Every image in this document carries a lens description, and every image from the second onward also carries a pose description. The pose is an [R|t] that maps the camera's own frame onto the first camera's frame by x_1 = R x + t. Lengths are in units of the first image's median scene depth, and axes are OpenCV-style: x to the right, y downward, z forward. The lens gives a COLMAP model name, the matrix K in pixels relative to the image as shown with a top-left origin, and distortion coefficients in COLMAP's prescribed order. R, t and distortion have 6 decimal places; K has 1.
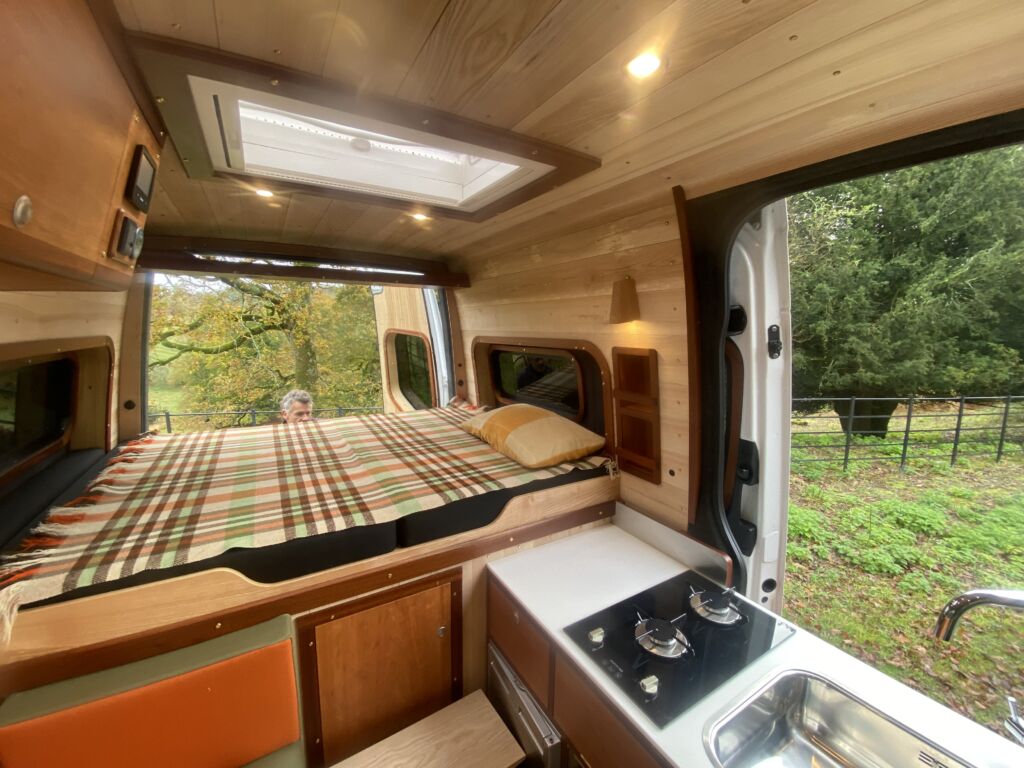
lens RADIAL K [[415.7, 0, 515.1], [0, 415.7, 385.3], [0, 0, 1]] dist [0.006363, -0.014150]
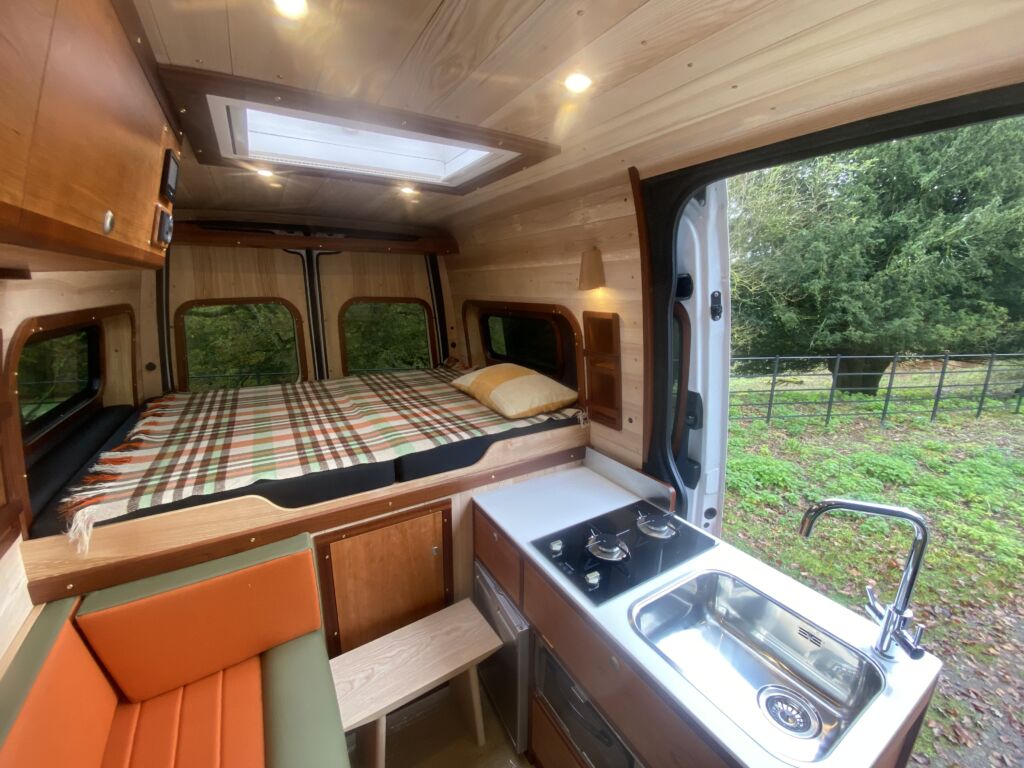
lens RADIAL K [[415.7, 0, 516.1], [0, 415.7, 385.1], [0, 0, 1]] dist [0.006363, -0.014150]
pose [[0.999971, -0.007644, 0.000625, 0.061022], [0.007553, 0.995667, 0.092681, 0.002829], [-0.001331, -0.092674, 0.995696, -0.155276]]
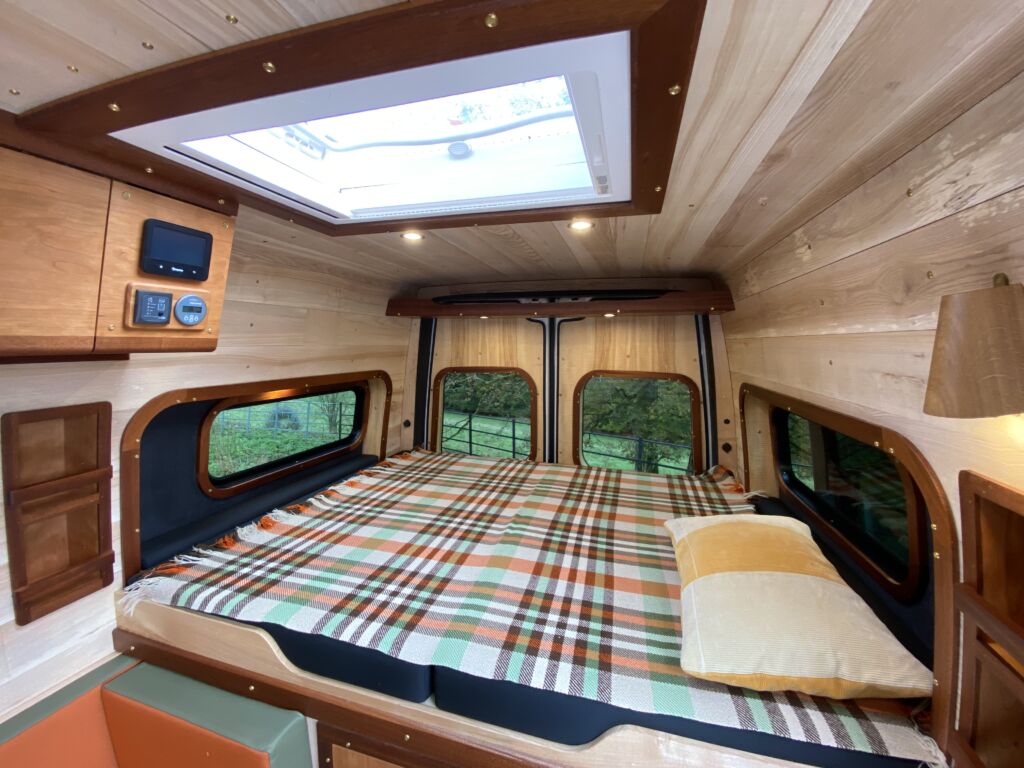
lens RADIAL K [[415.7, 0, 508.5], [0, 415.7, 384.1], [0, 0, 1]] dist [0.006363, -0.014150]
pose [[0.673194, 0.068632, -0.736274, 0.266797], [-0.105789, 0.994380, -0.004034, -0.144772], [0.731860, 0.080605, 0.676671, 0.541839]]
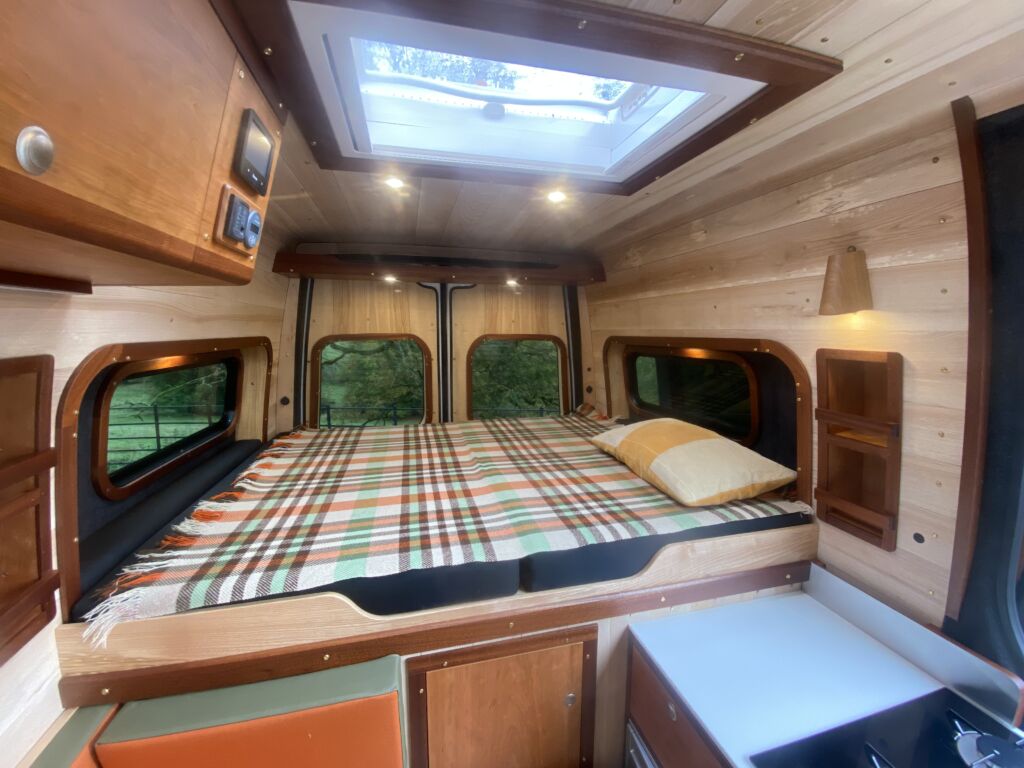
lens RADIAL K [[415.7, 0, 510.3], [0, 415.7, 385.5], [0, 0, 1]] dist [0.006363, -0.014150]
pose [[0.955350, 0.028539, -0.294096, -0.067554], [-0.030533, 0.999531, -0.002190, -0.013913], [0.293896, 0.011071, 0.955773, 0.188276]]
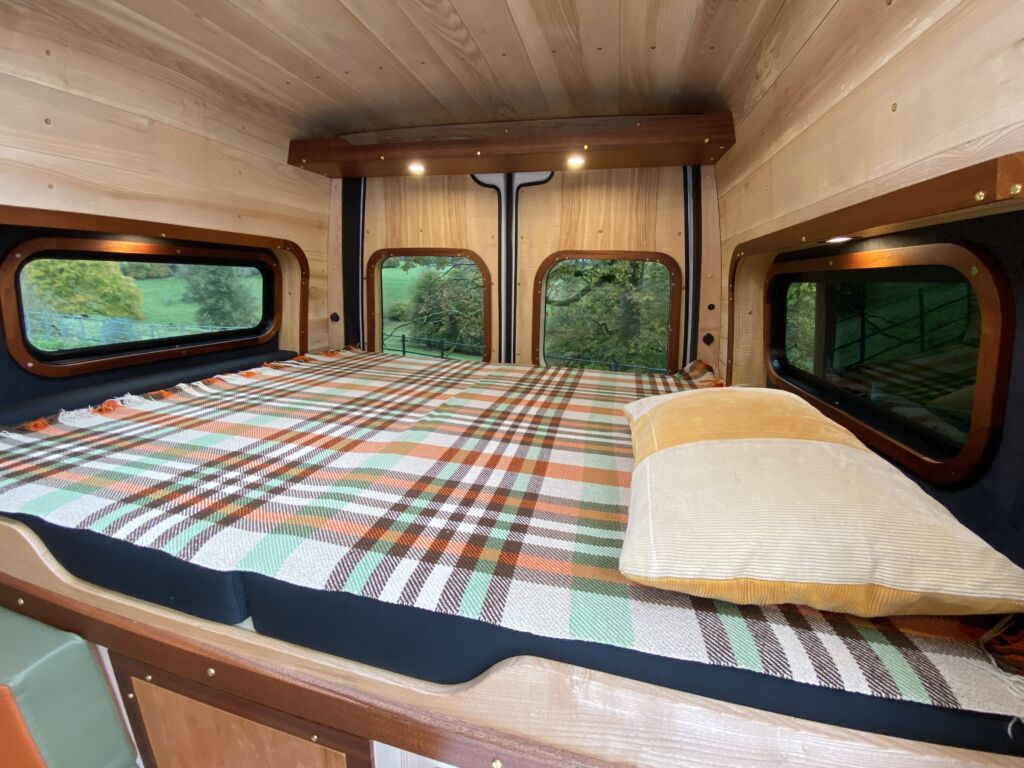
lens RADIAL K [[415.7, 0, 508.8], [0, 415.7, 387.4], [0, 0, 1]] dist [0.006363, -0.014150]
pose [[0.700670, 0.186786, -0.688602, 0.181038], [-0.121976, 0.982275, 0.142333, 0.025811], [0.702982, -0.015736, 0.711034, 0.821222]]
